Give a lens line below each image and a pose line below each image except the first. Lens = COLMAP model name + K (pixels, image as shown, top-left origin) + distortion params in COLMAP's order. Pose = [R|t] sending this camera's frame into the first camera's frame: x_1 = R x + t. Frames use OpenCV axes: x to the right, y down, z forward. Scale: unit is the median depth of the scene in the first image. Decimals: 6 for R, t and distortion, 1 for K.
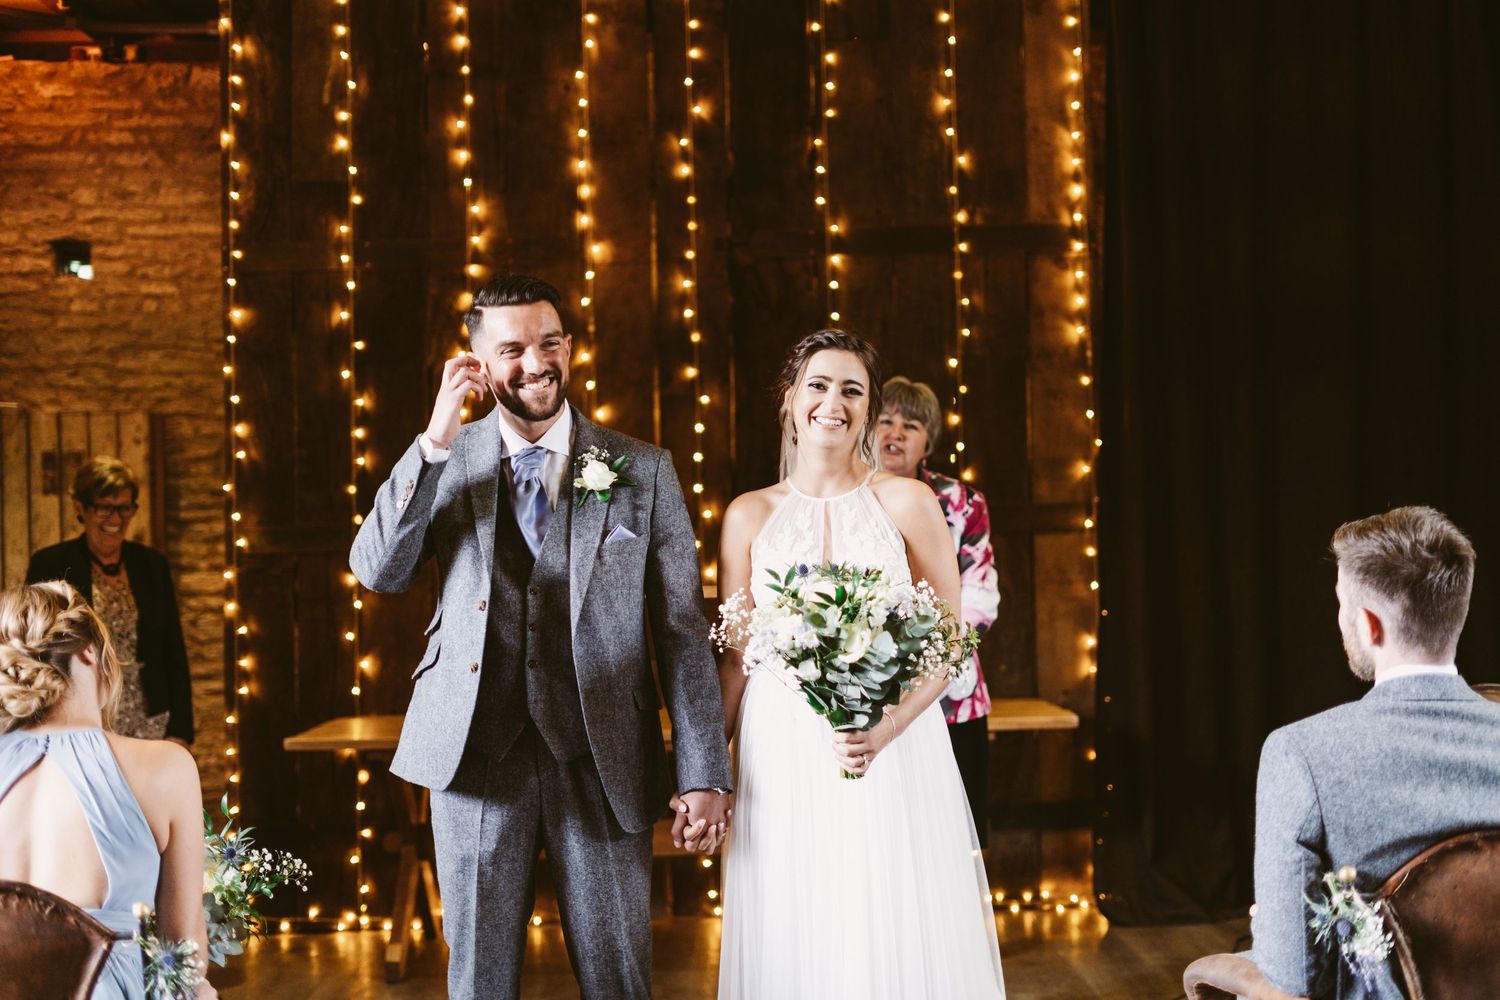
lens RADIAL K [[2197.3, 0, 753.5], [0, 2197.3, 534.1], [0, 0, 1]] dist [-0.096832, 0.096642]
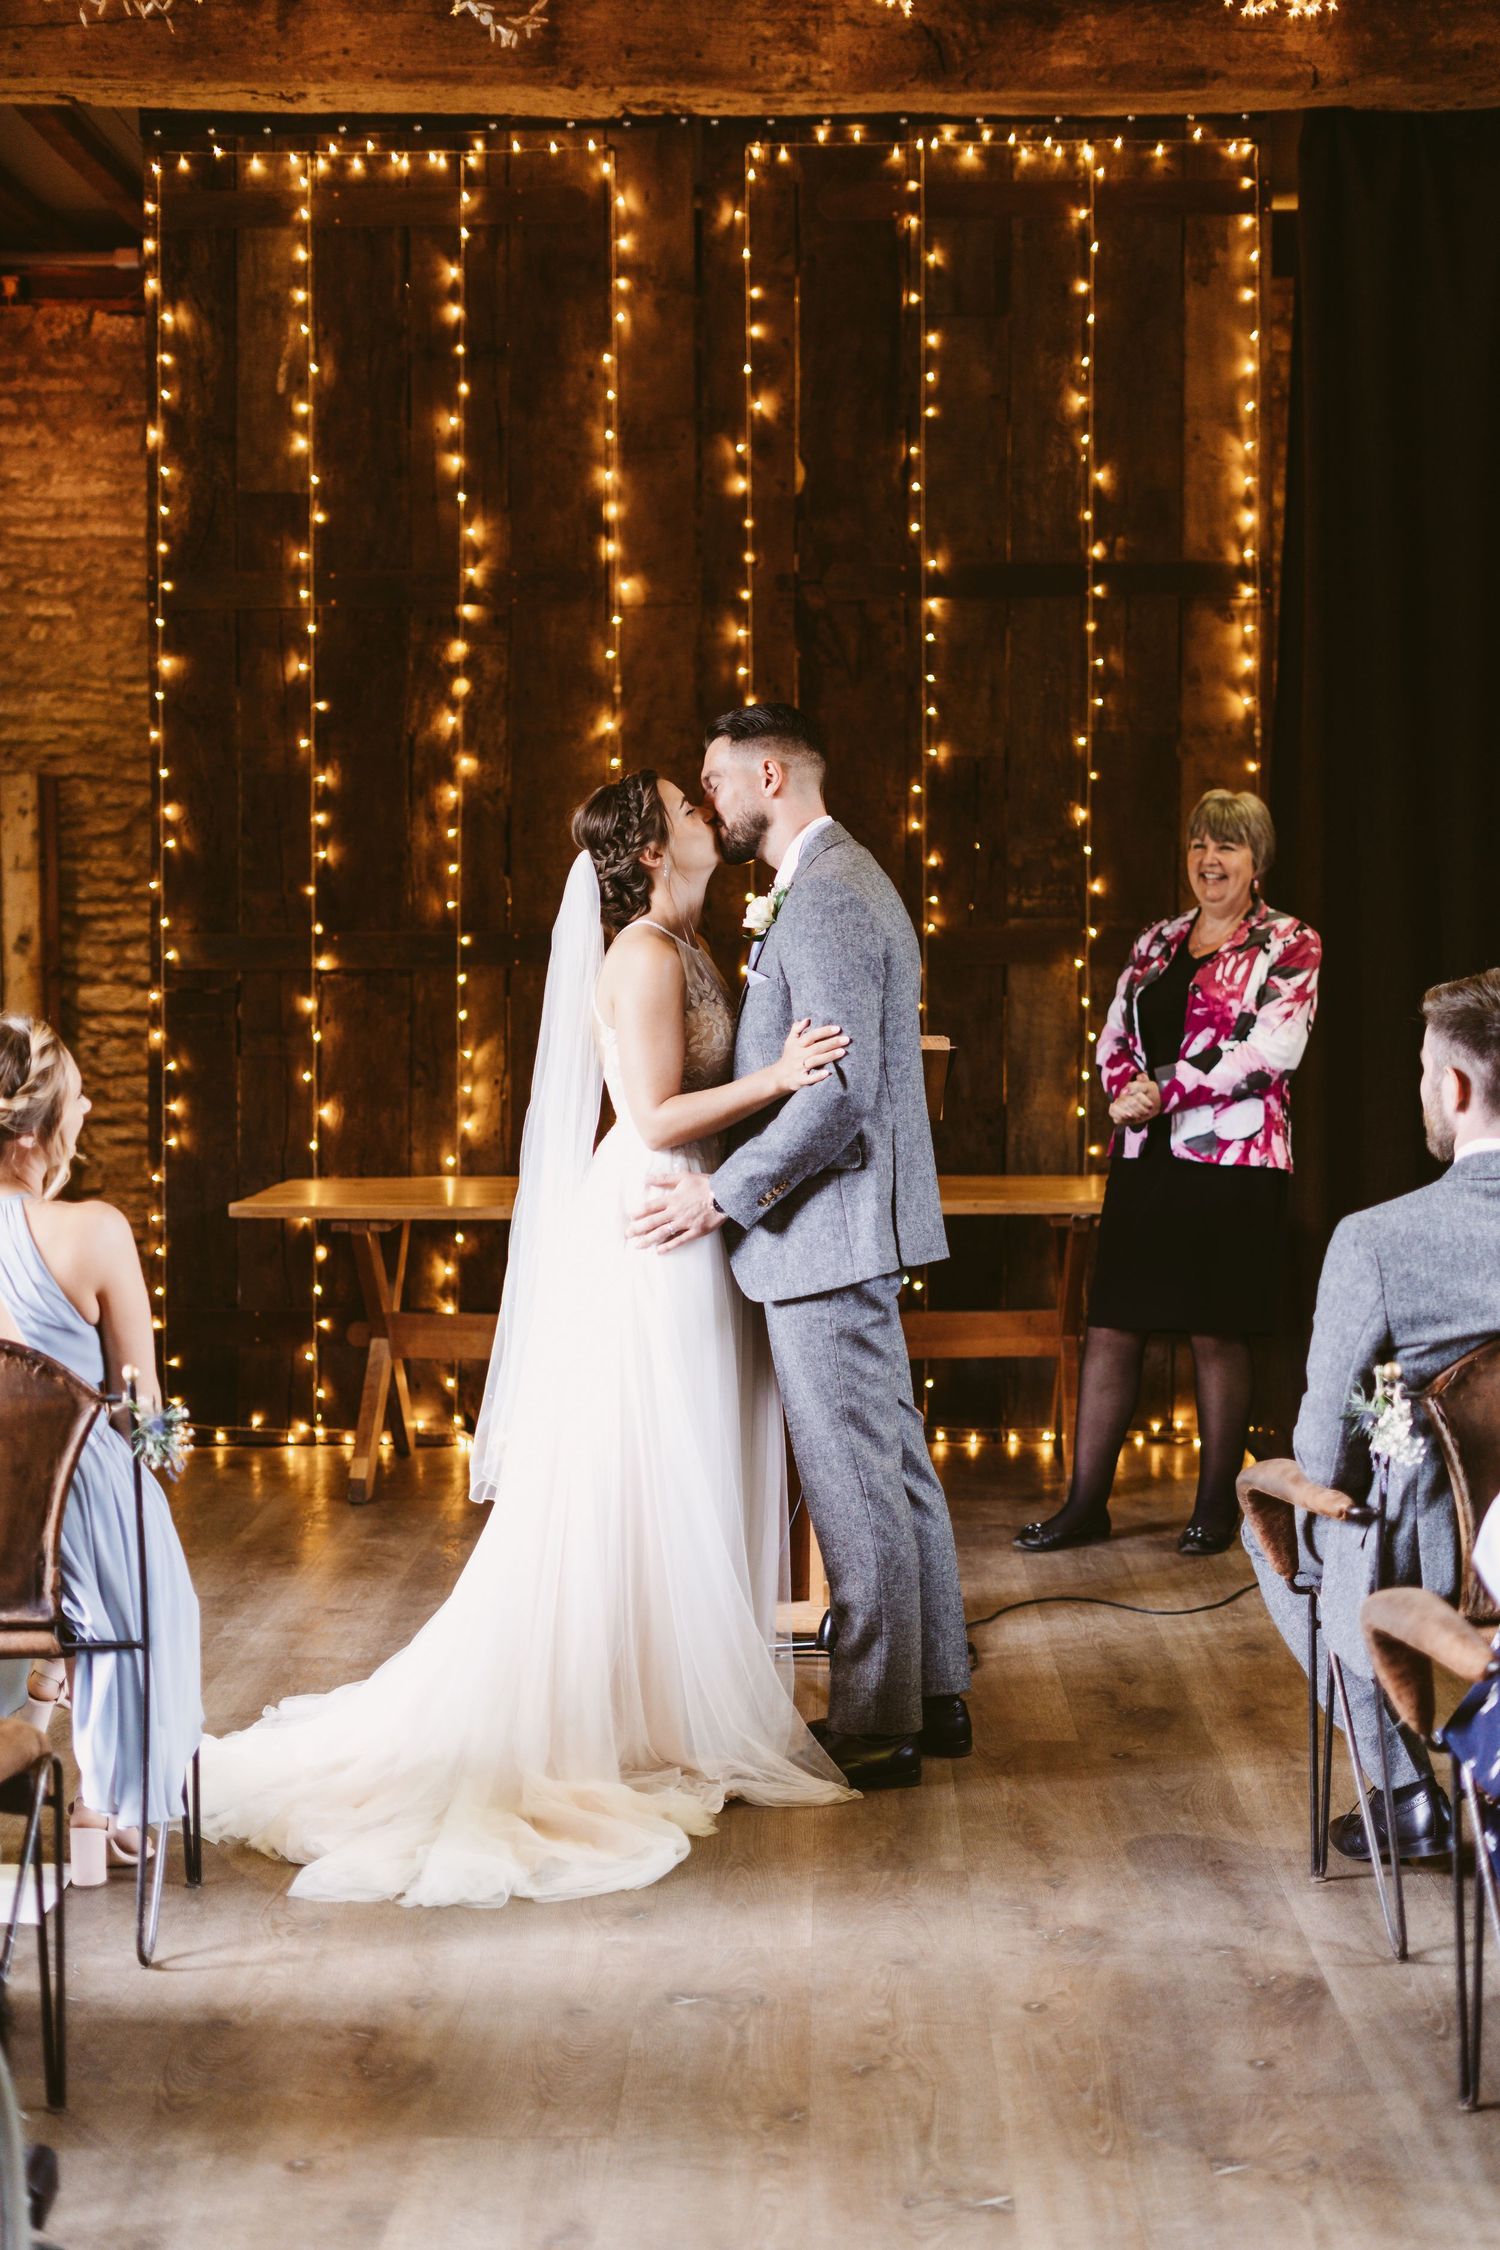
lens RADIAL K [[3099.4, 0, 619.8], [0, 3099.4, 1242.7], [0, 0, 1]] dist [-0.035397, -0.062134]
pose [[0.997116, 0.025417, -0.071516, 0.010811], [-0.018088, 0.994690, 0.101319, -0.009219], [0.073711, -0.099733, 0.992280, -0.112378]]
